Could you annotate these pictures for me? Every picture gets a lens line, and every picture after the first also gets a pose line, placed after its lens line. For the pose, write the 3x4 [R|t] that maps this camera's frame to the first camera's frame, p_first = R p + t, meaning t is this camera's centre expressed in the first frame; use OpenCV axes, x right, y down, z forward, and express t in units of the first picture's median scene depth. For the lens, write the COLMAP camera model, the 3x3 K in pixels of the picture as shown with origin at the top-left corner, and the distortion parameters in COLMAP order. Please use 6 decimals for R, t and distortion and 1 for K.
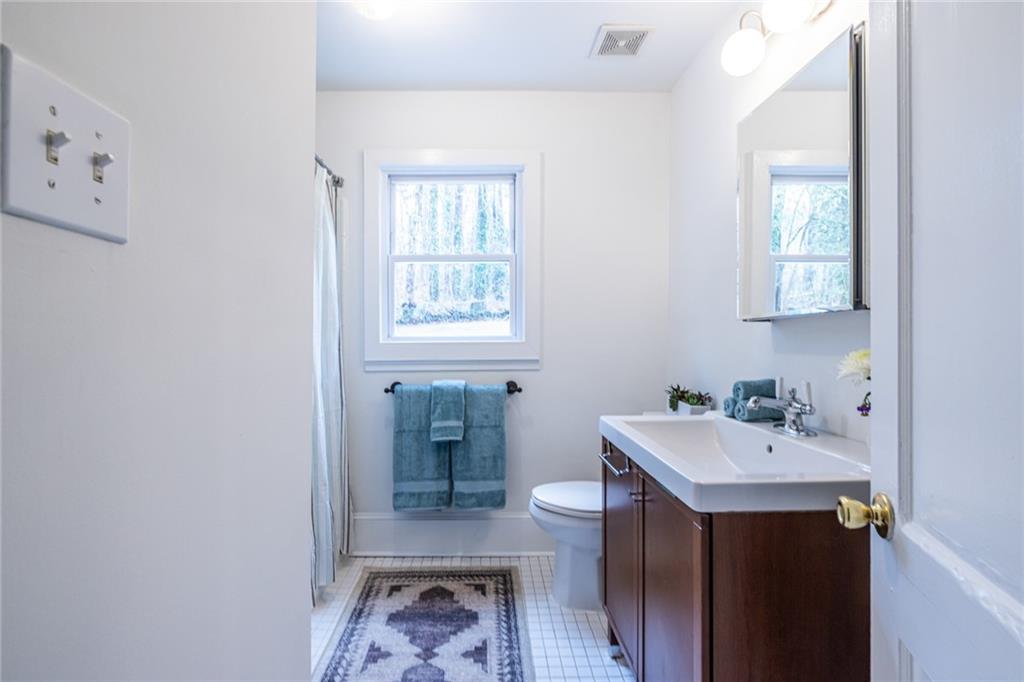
lens RADIAL K [[490.0, 0, 511.7], [0, 490.0, 339.0], [0, 0, 1]] dist [0.000199, 0.000452]
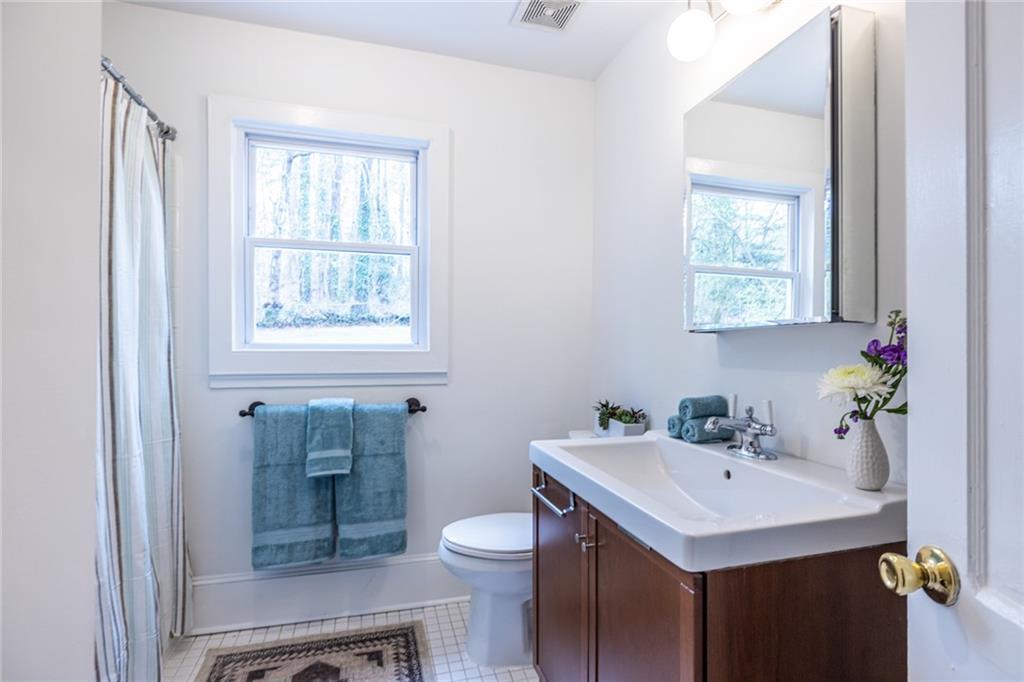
lens RADIAL K [[461.0, 0, 532.5], [0, 461.0, 355.3], [0, 0, 1]] dist [-0.001515, 0.000957]
pose [[0.952565, 0.004809, 0.304297, -0.048231], [-0.011132, 0.999757, 0.019046, -0.004771], [-0.304131, -0.021530, 0.952387, 0.199213]]
